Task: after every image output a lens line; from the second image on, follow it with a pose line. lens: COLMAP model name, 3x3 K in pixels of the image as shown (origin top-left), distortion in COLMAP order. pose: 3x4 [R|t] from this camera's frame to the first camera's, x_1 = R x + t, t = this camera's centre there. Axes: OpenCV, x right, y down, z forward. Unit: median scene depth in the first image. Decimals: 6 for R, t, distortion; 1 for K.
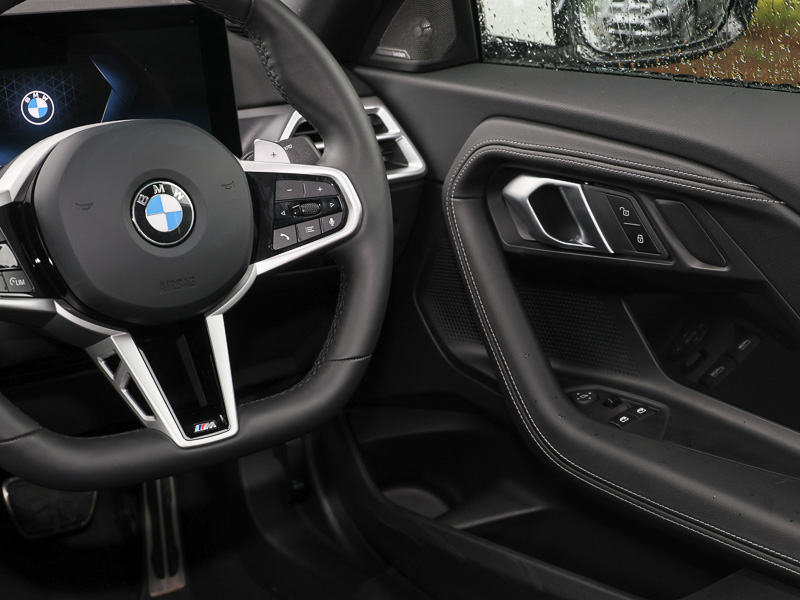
lens RADIAL K [[1297.8, 0, 400.0], [0, 1297.8, 300.0], [0, 0, 1]] dist [0.027275, -0.074345]
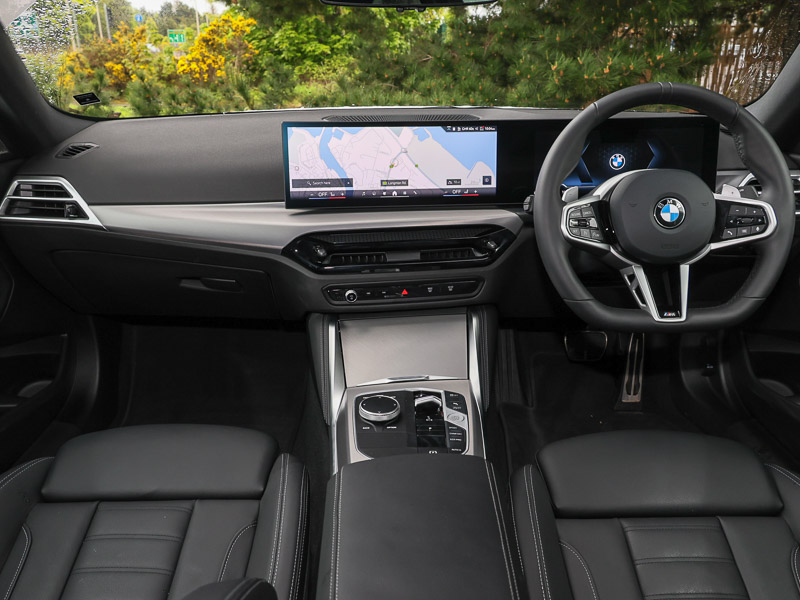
lens RADIAL K [[634.3, 0, 386.2], [0, 634.3, 300.3], [0, 0, 1]] dist [0.001997, -0.001543]
pose [[0.824994, 0.189524, -0.532414, 0.016124], [-0.160753, 0.981872, 0.100426, 0.041146], [0.541796, 0.002736, 0.840506, -0.124893]]
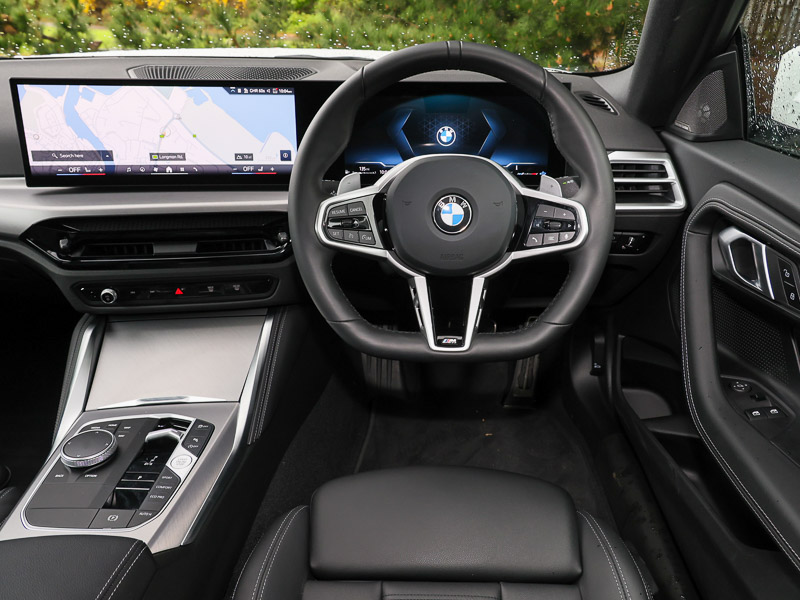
lens RADIAL K [[631.1, 0, 412.5], [0, 631.1, 298.2], [0, 0, 1]] dist [-0.000311, 0.003062]
pose [[0.818238, 0.259687, -0.512883, 0.205516], [-0.184317, 0.963565, 0.193826, -0.101939], [0.544530, -0.064063, 0.836291, 0.256311]]
